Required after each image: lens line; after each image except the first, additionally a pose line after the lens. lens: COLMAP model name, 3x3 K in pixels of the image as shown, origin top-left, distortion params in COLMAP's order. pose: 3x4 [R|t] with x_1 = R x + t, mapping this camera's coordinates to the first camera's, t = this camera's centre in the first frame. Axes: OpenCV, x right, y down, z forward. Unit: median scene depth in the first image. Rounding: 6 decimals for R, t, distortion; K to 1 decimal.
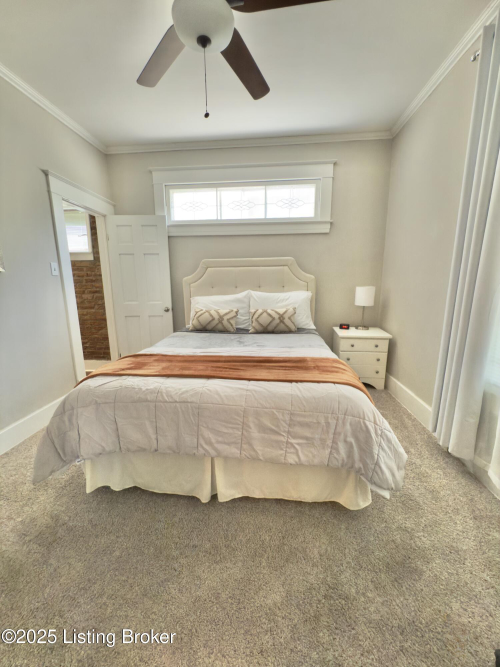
lens RADIAL K [[266.6, 0, 248.9], [0, 266.6, 335.9], [0, 0, 1]] dist [0.004268, 0.000393]
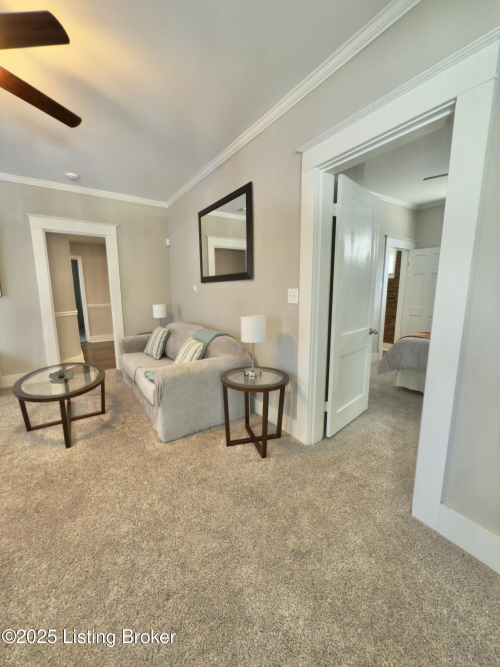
lens RADIAL K [[266.6, 0, 248.2], [0, 266.6, 332.6], [0, 0, 1]] dist [0.004268, 0.000393]
pose [[0.640737, 0.129130, -0.756823, 0.122672], [-0.151196, 0.987673, 0.040513, 0.122839], [0.752725, 0.088470, 0.652363, -0.755079]]
